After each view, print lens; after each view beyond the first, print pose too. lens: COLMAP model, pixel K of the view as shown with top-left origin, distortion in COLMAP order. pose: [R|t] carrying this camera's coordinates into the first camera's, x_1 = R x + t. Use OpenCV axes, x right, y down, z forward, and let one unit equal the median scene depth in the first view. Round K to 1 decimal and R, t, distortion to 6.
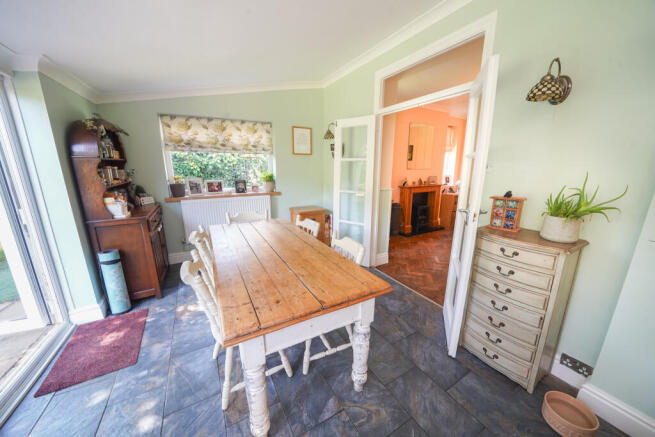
lens RADIAL K [[227.3, 0, 328.1], [0, 227.3, 218.8], [0, 0, 1]] dist [-0.024959, 0.002701]
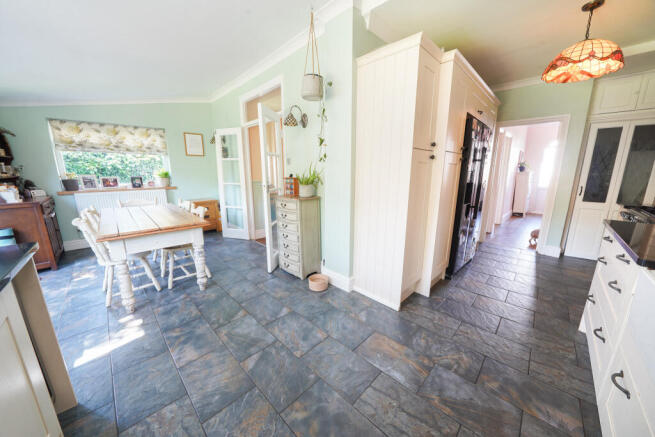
lens RADIAL K [[227.3, 0, 328.0], [0, 227.3, 219.4], [0, 0, 1]] dist [-0.024959, 0.002701]
pose [[0.964635, -0.055540, 0.257673, 0.296350], [0.060462, 0.998108, -0.011212, 0.140165], [-0.256563, 0.026395, 0.966167, -0.417702]]
